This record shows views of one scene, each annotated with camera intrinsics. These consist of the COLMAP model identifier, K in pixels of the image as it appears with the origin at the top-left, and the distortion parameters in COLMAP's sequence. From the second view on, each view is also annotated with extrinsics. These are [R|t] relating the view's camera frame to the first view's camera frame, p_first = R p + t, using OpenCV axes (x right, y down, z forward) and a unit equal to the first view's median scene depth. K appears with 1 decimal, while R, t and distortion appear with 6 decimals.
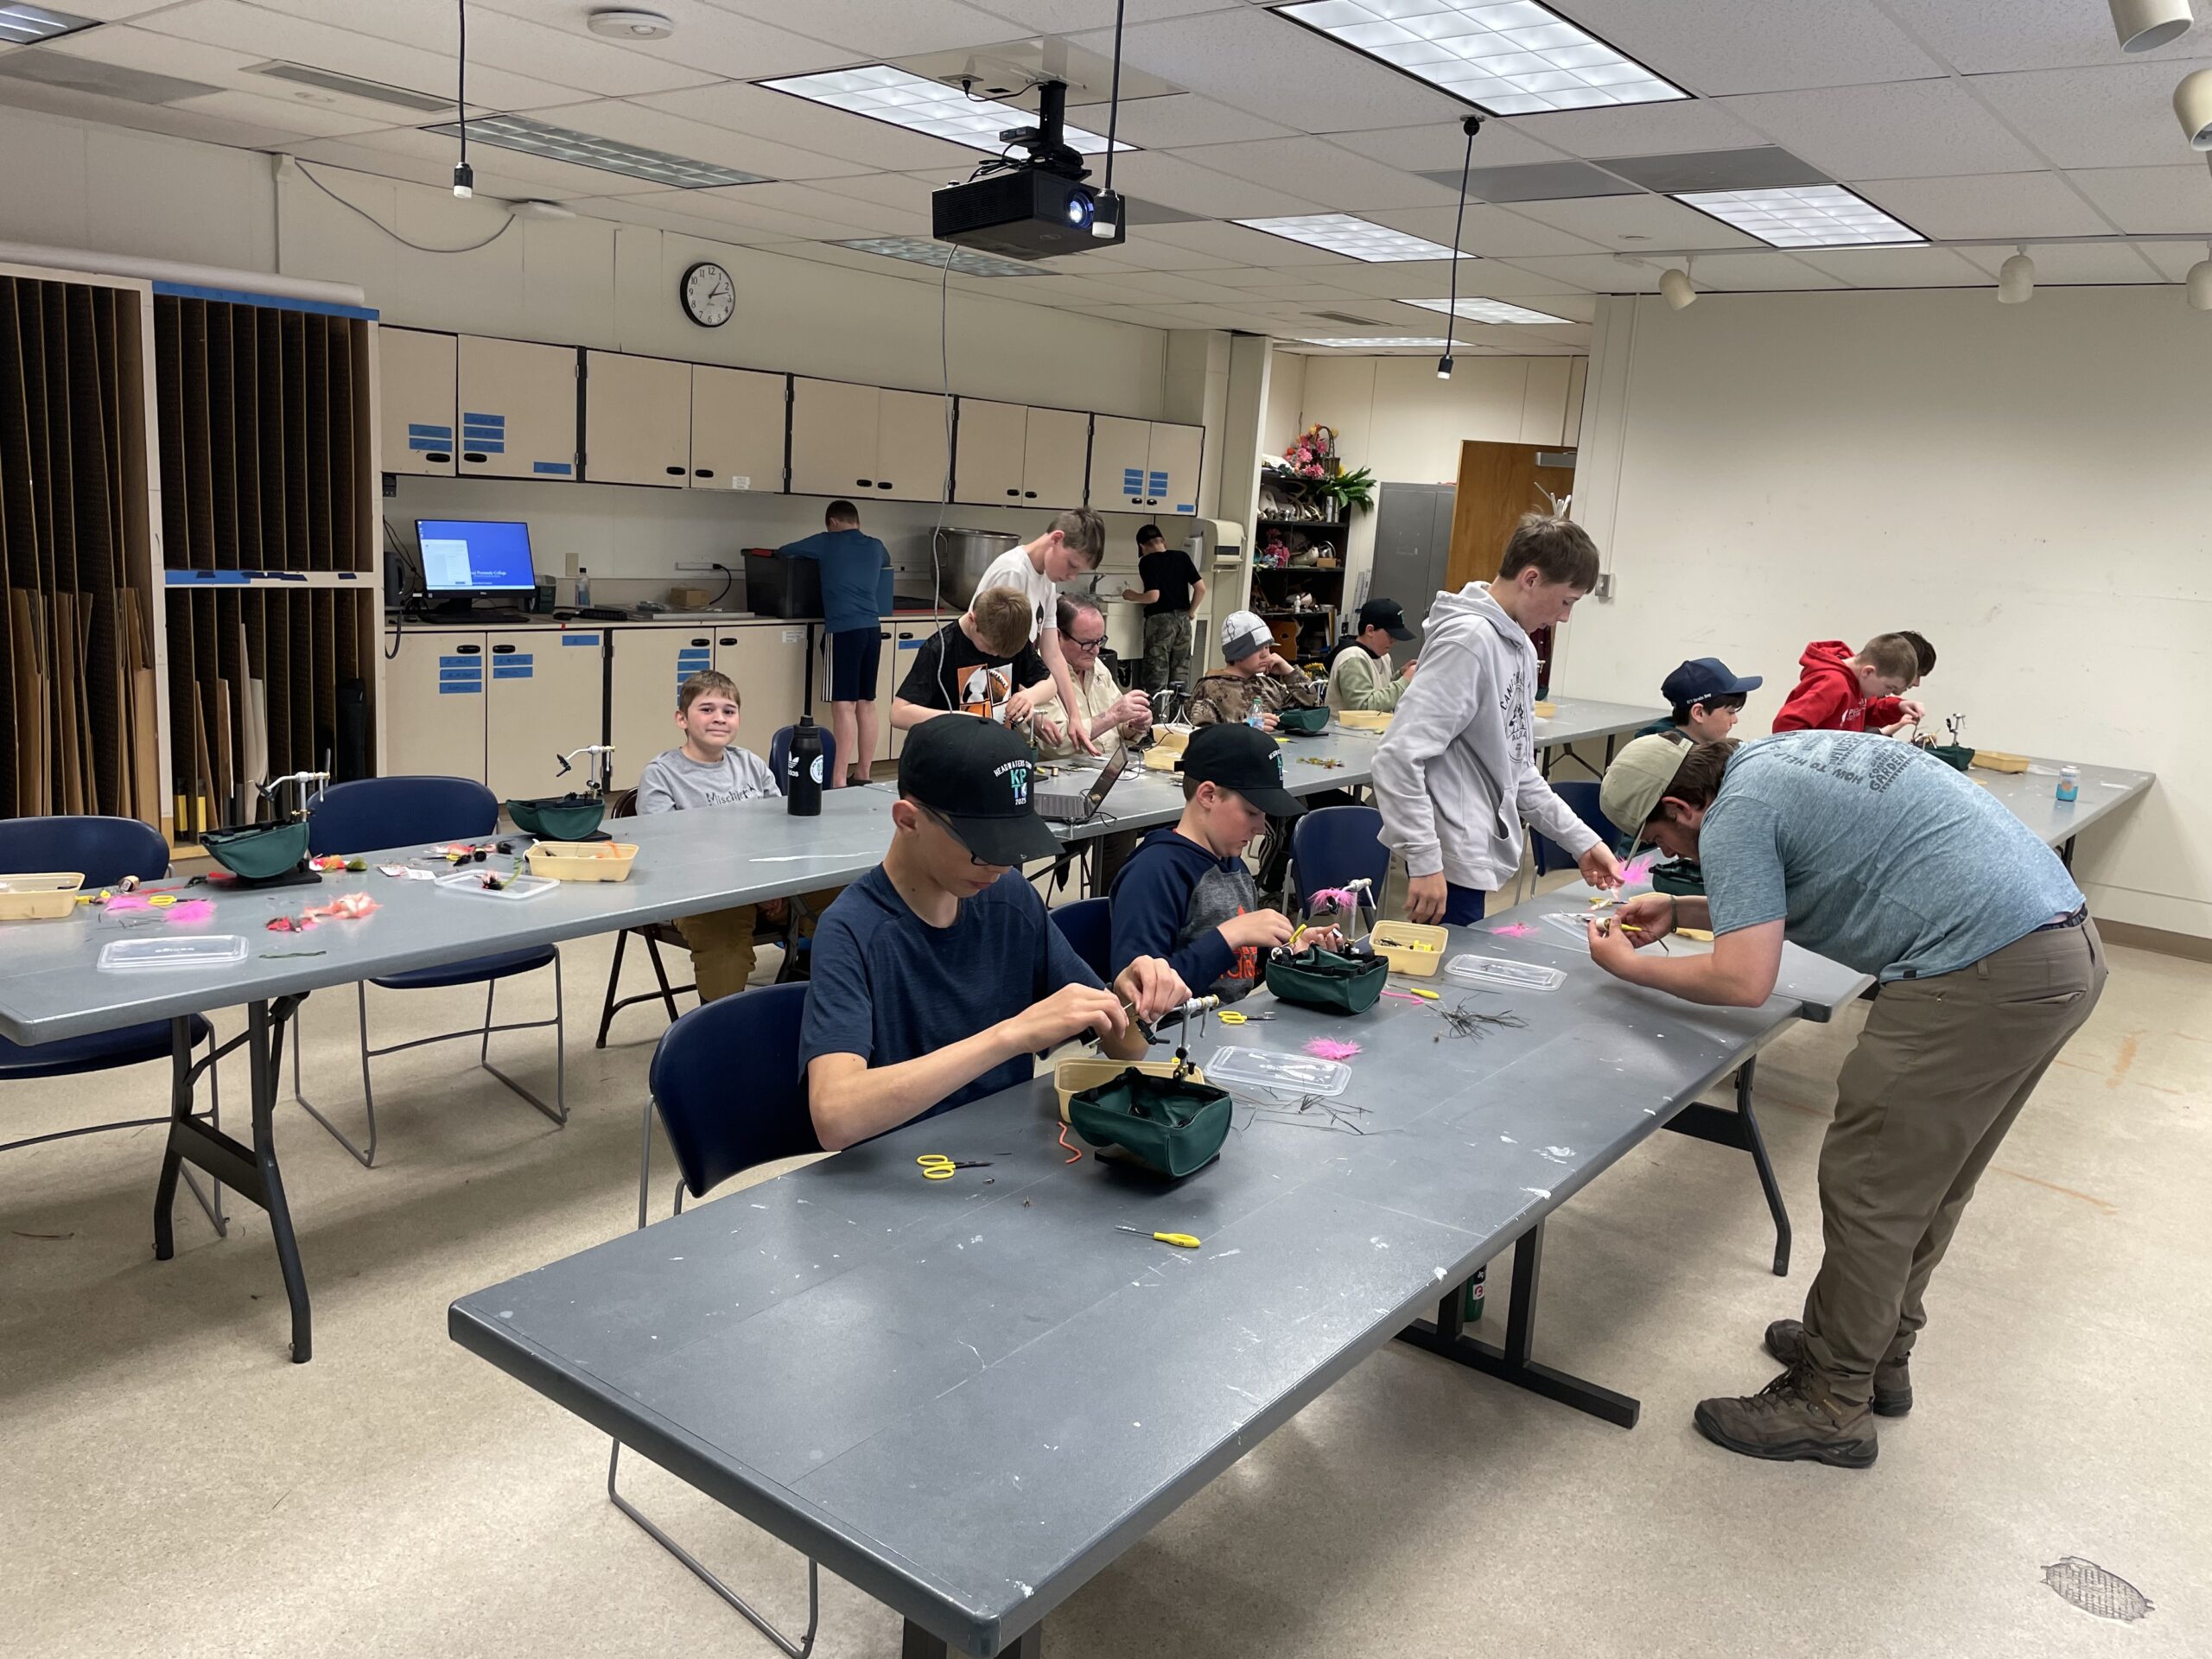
lens RADIAL K [[1687.3, 0, 1109.6], [0, 1687.3, 829.6], [0, 0, 1]] dist [0.004838, -0.001307]
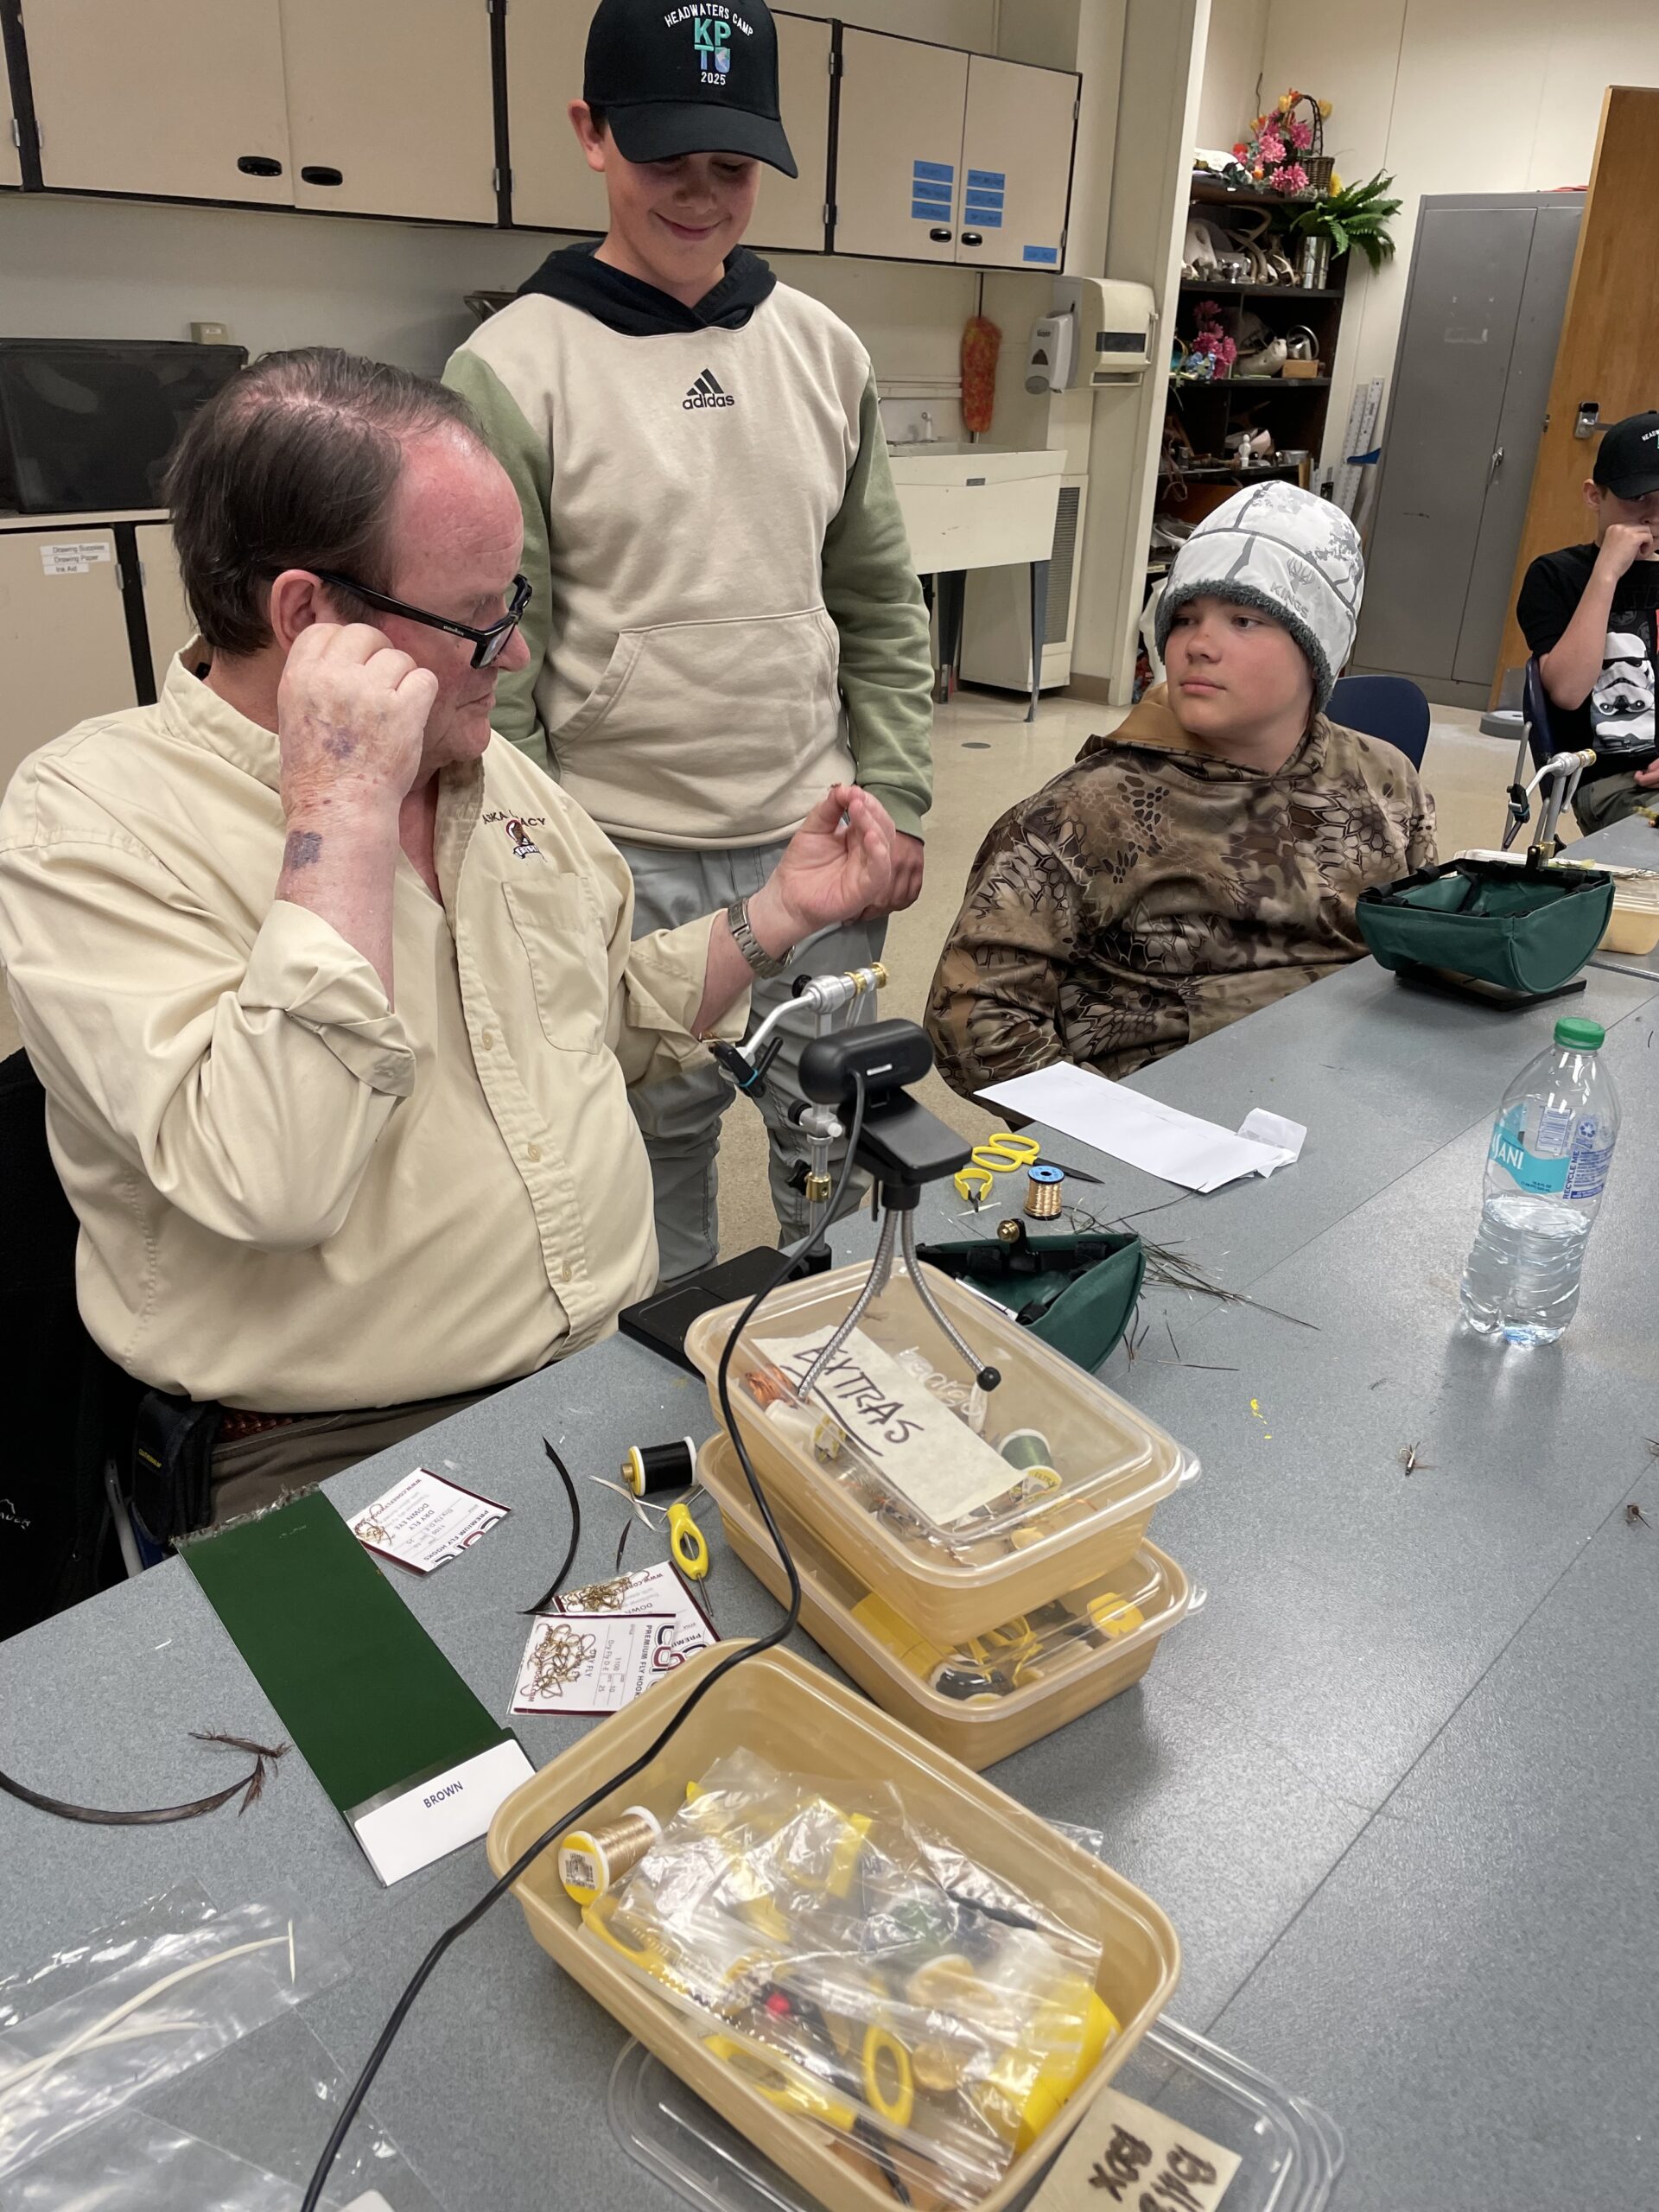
lens RADIAL K [[1687.3, 0, 825.7], [0, 1687.3, 1102.3], [0, 0, 1]] dist [0.004838, -0.001307]
pose [[0.996627, 0.002466, -0.082027, 0.022497], [0.016072, 0.974327, 0.224563, -0.056461], [0.080474, -0.225124, 0.971001, 0.437068]]
